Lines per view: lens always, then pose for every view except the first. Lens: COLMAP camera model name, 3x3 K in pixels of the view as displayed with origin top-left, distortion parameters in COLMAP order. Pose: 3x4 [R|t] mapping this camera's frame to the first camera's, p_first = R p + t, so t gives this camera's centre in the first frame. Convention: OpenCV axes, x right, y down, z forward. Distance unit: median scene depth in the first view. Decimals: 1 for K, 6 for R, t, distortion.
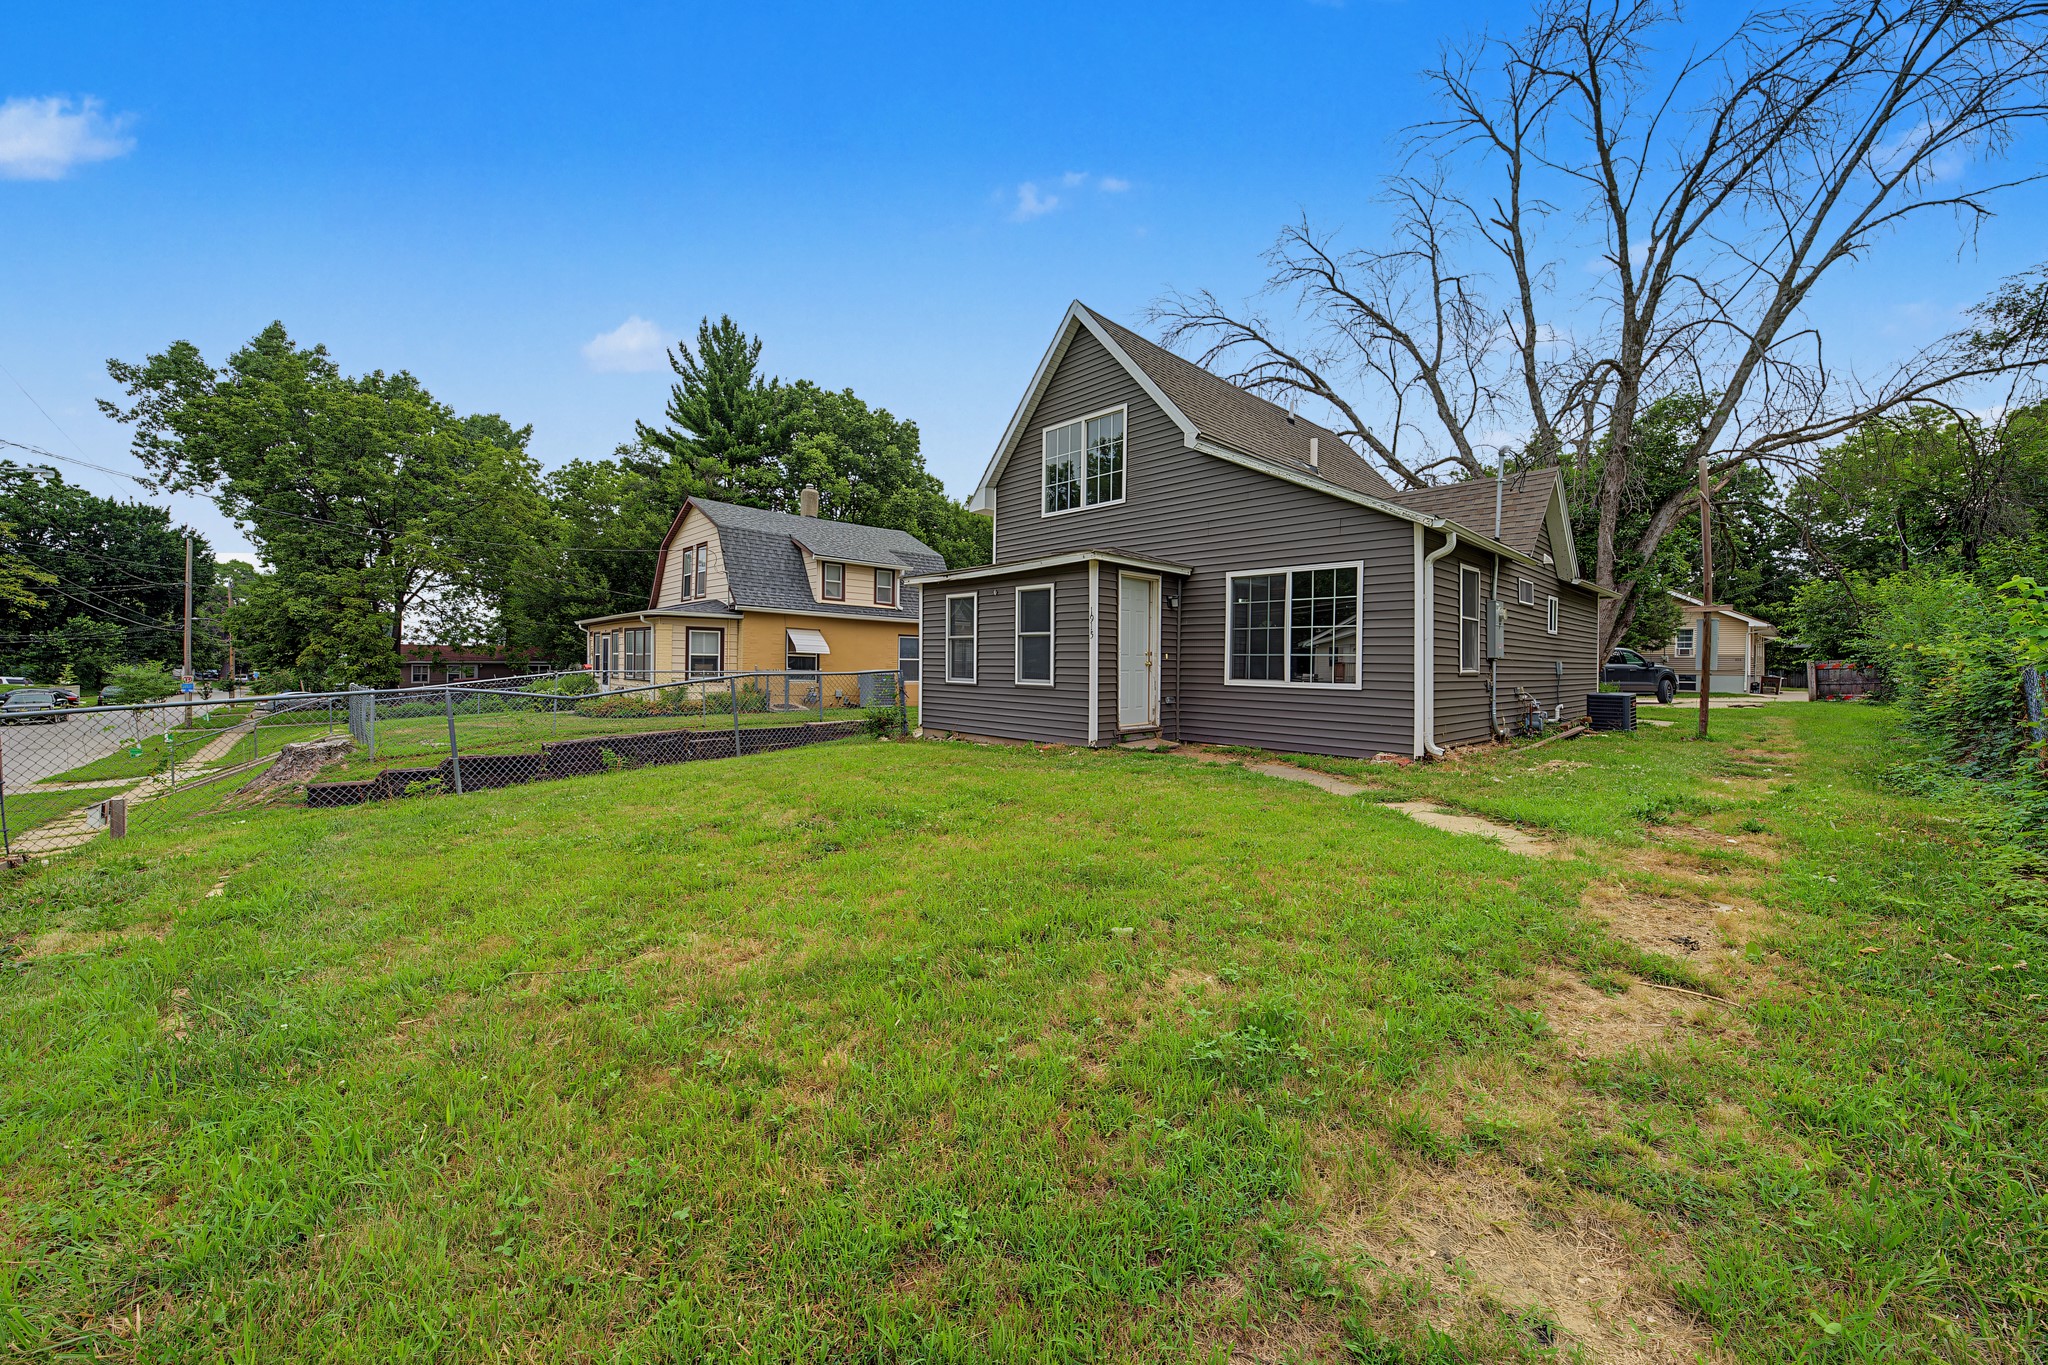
lens RADIAL K [[764.4, 0, 1036.2], [0, 764.4, 672.7], [0, 0, 1]] dist [-0.001221, -0.000218]
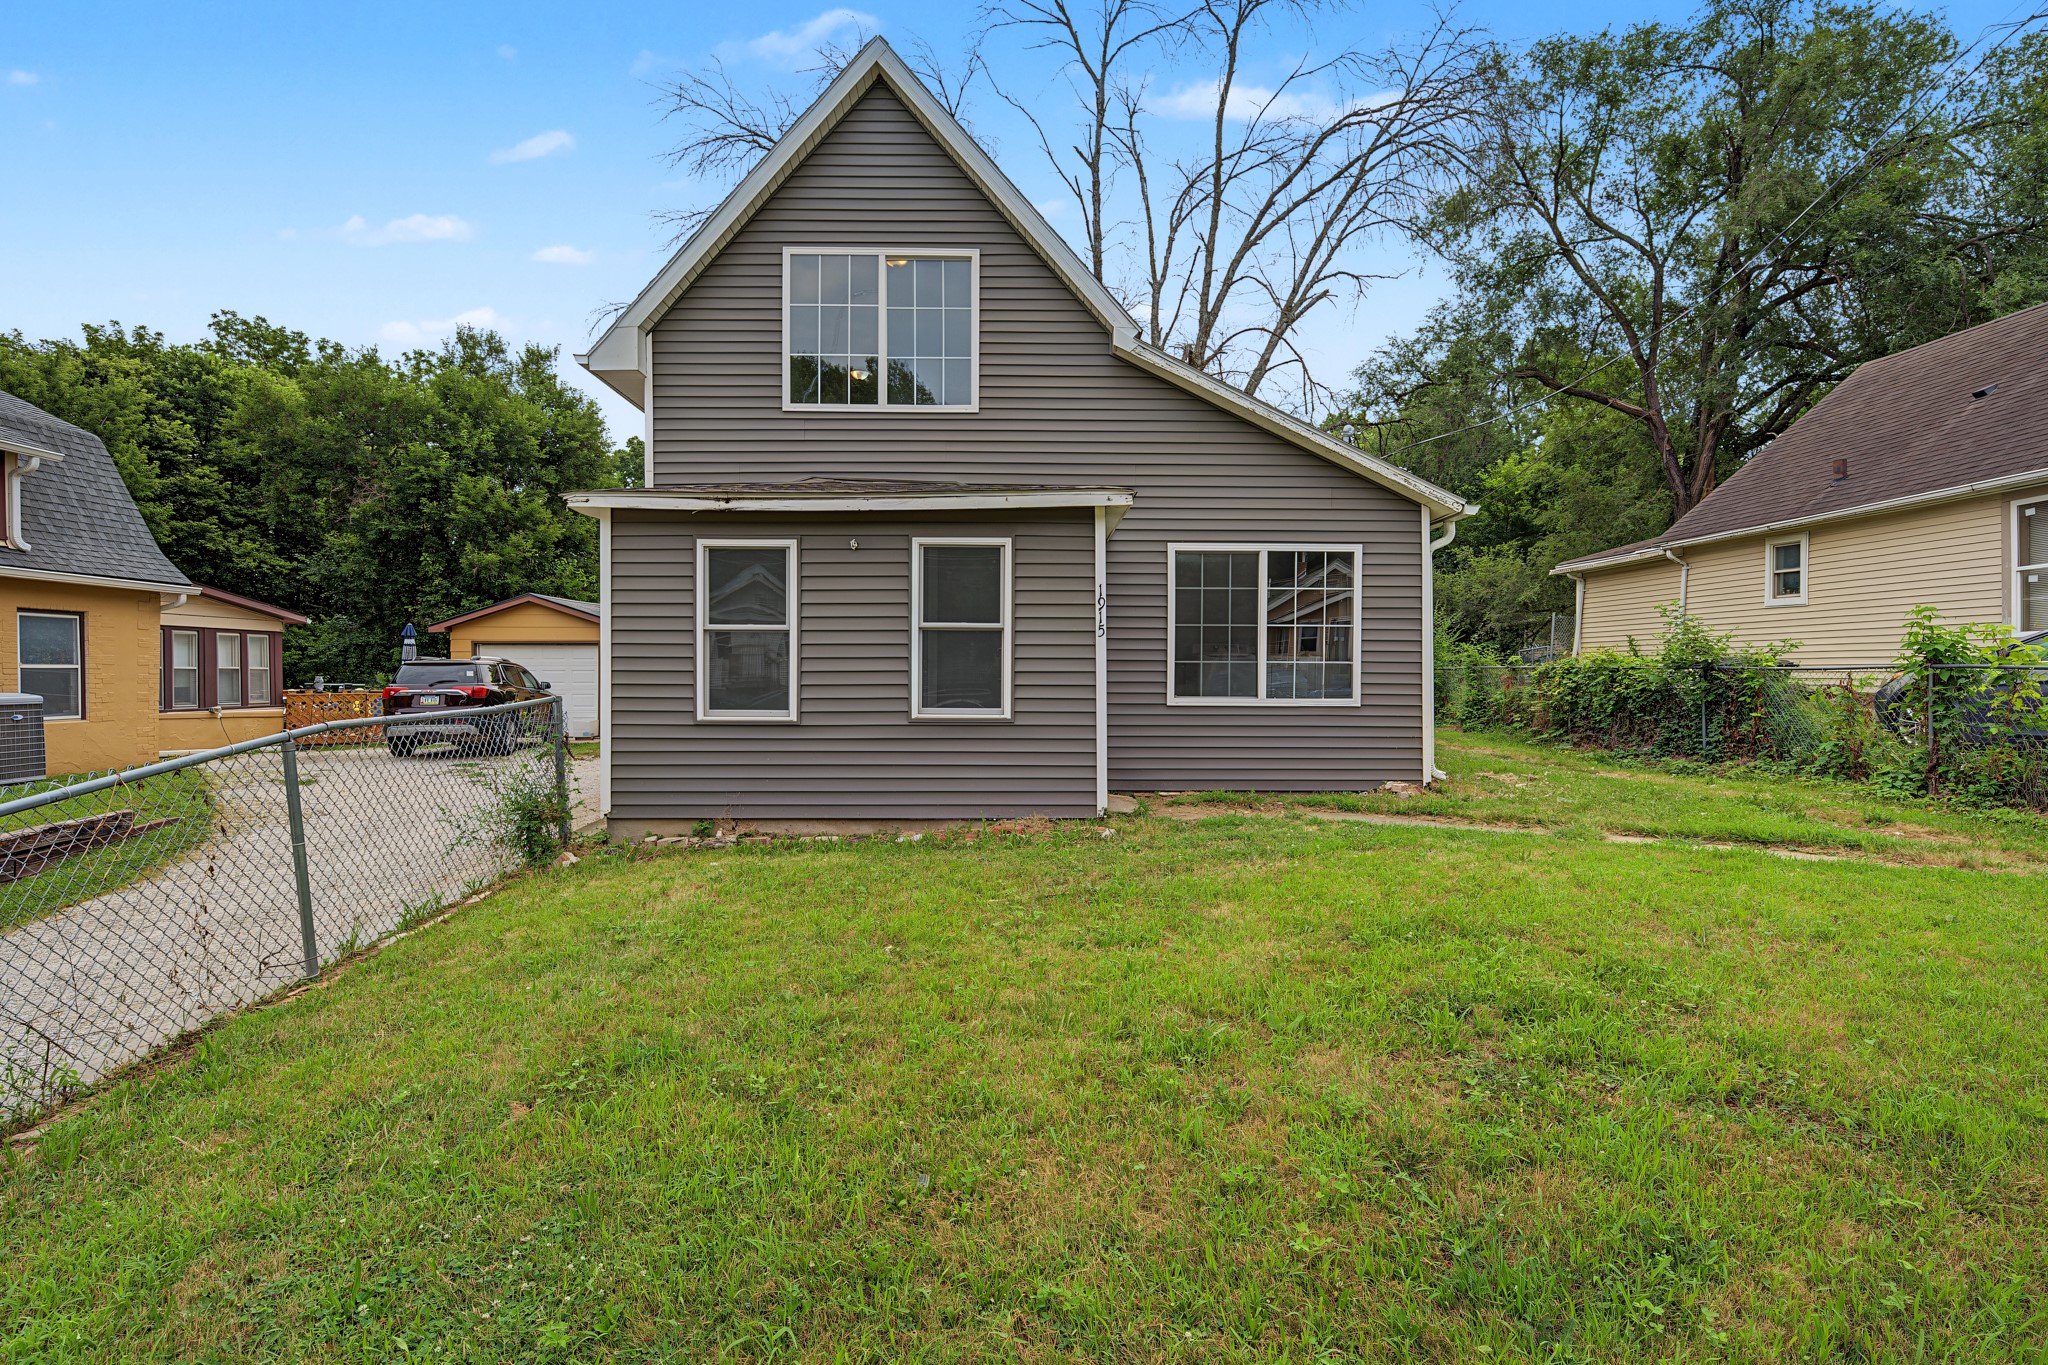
lens RADIAL K [[1032.6, 0, 1024.0], [0, 1032.6, 682.5], [0, 0, 1]] dist [0.001557, -0.000042]
pose [[0.664906, -0.019206, 0.746680, -0.540582], [0.015434, 0.999809, 0.011973, -0.018060], [-0.746768, 0.003563, 0.665075, 0.476426]]
